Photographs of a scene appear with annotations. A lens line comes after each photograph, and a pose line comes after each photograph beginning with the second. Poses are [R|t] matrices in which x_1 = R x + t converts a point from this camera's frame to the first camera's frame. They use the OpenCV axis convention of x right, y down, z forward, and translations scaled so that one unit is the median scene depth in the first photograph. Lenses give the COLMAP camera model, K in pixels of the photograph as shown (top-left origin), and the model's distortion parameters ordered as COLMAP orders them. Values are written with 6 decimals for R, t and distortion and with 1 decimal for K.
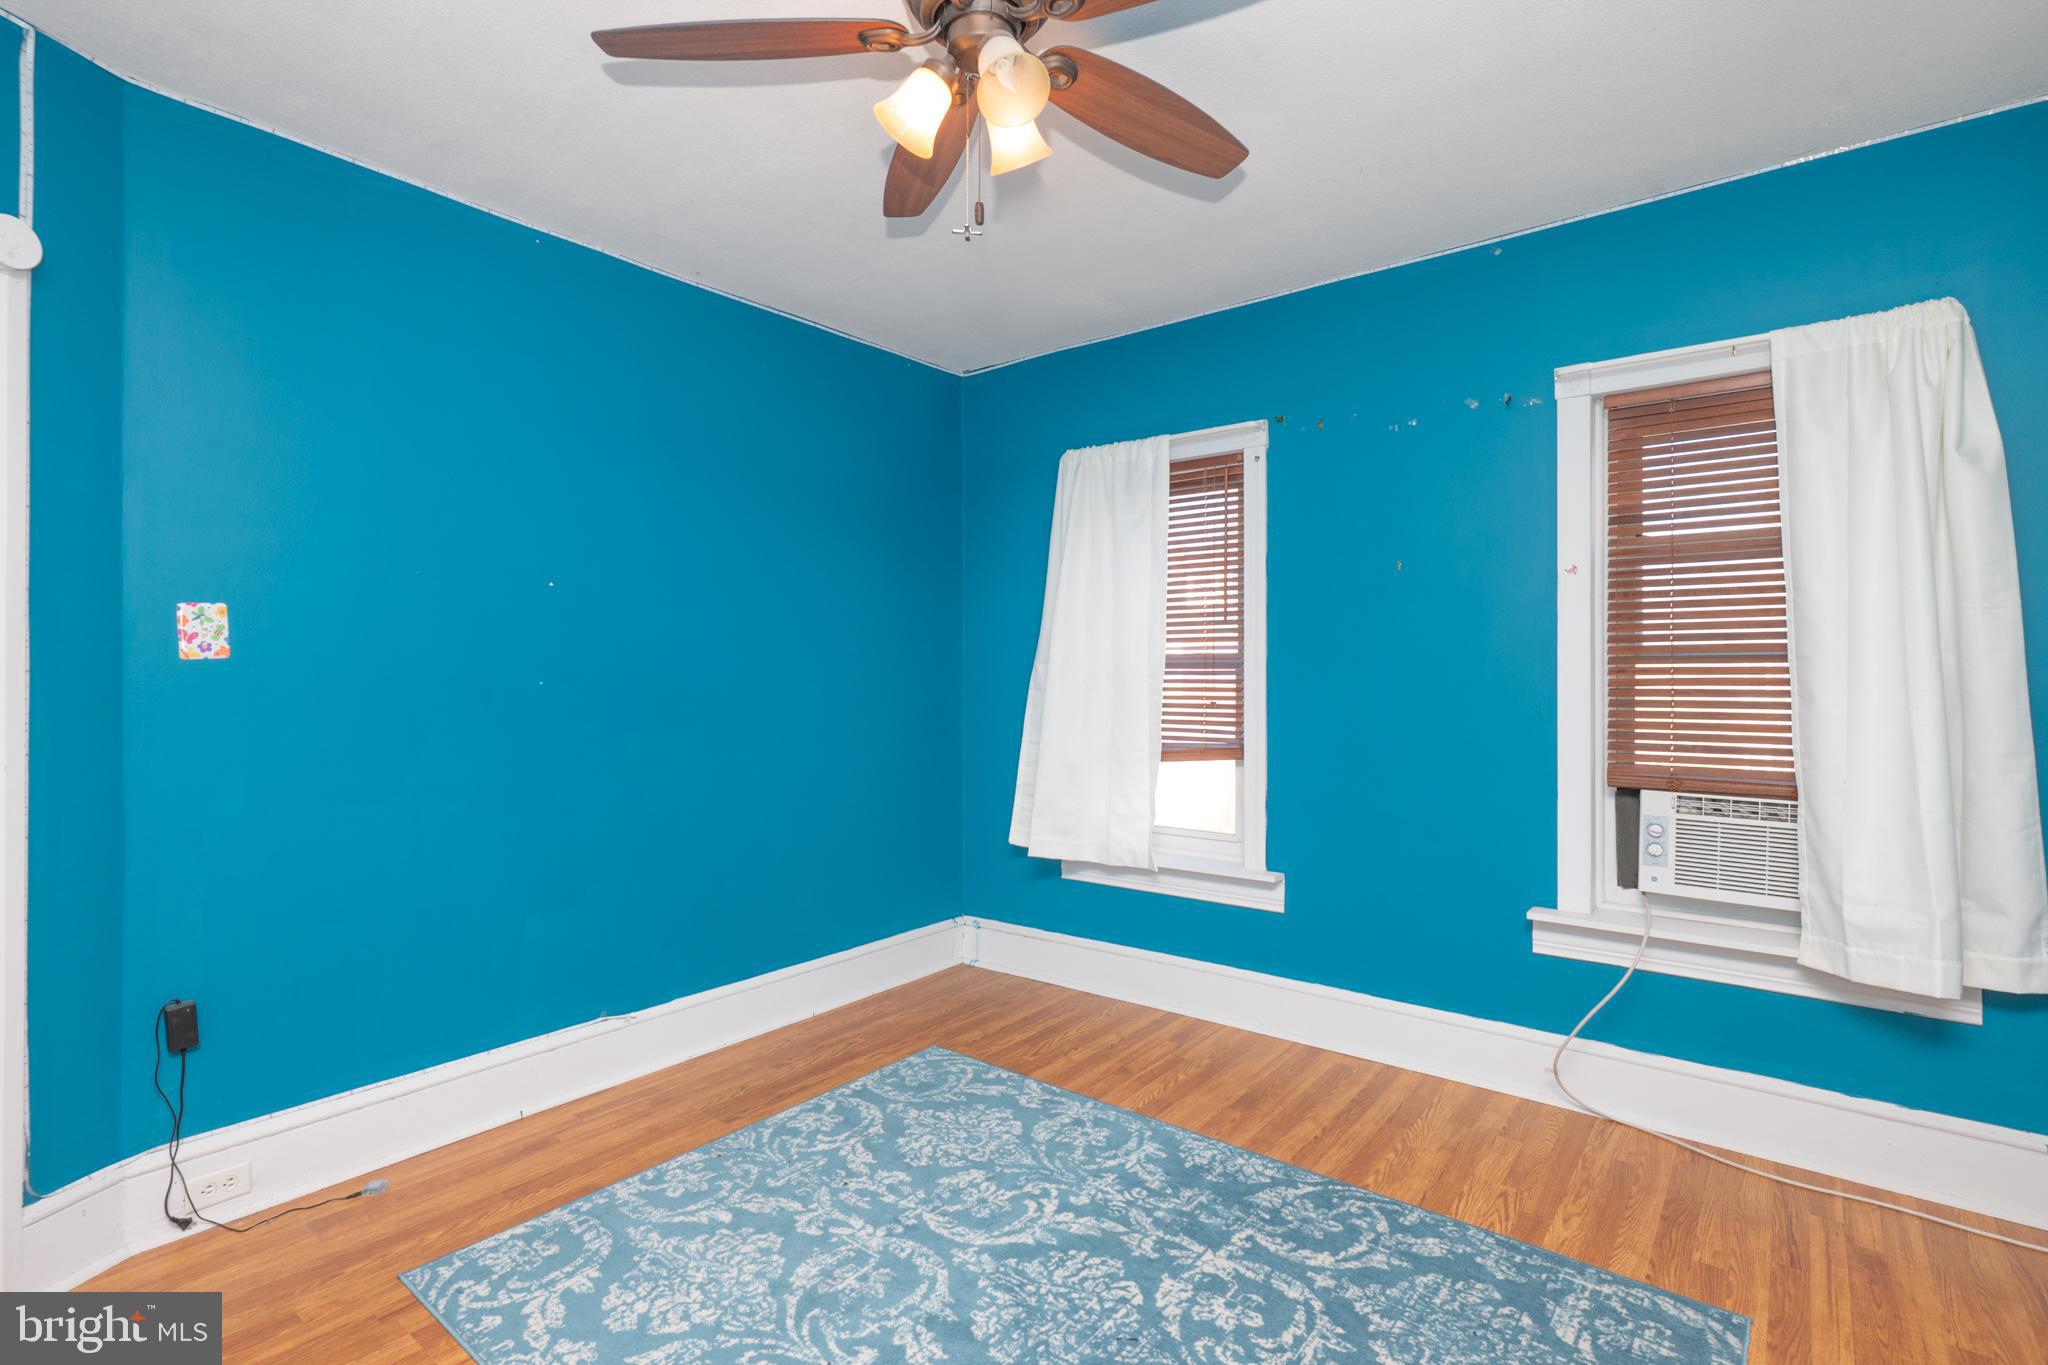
lens RADIAL K [[992.7, 0, 1024.0], [0, 992.7, 682.5], [0, 0, 1]] dist [-0.001996, 0.001544]
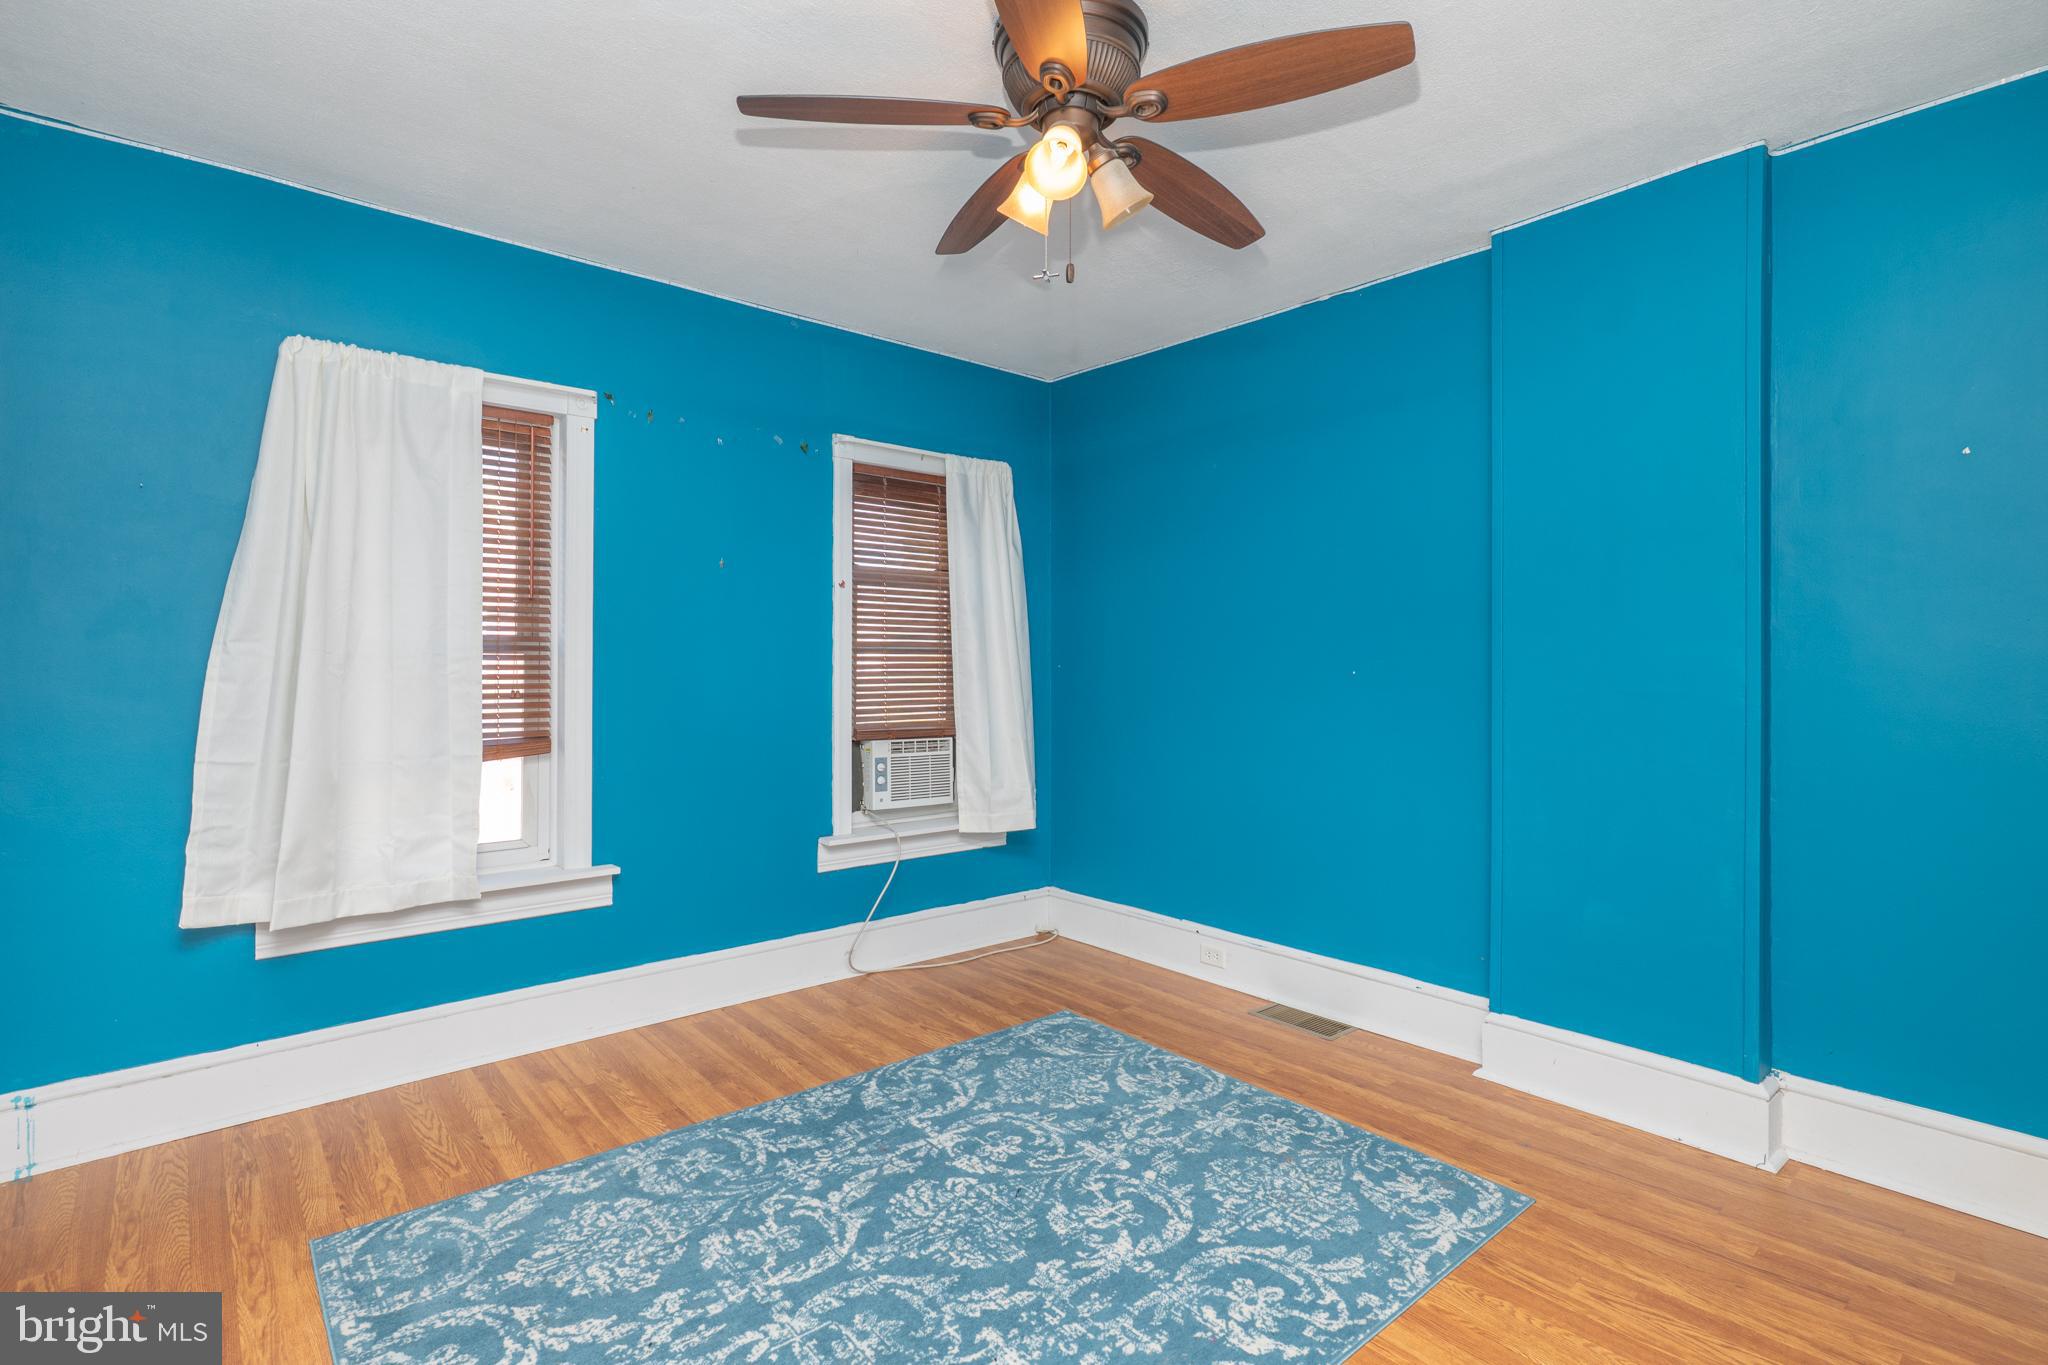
lens RADIAL K [[992.7, 0, 1024.0], [0, 992.7, 682.5], [0, 0, 1]] dist [-0.001996, 0.001544]
pose [[0.168465, -0.019532, 0.985514, -0.818087], [0.002790, 0.999809, 0.019338, -0.004971], [-0.985704, -0.000508, 0.168487, 0.571531]]
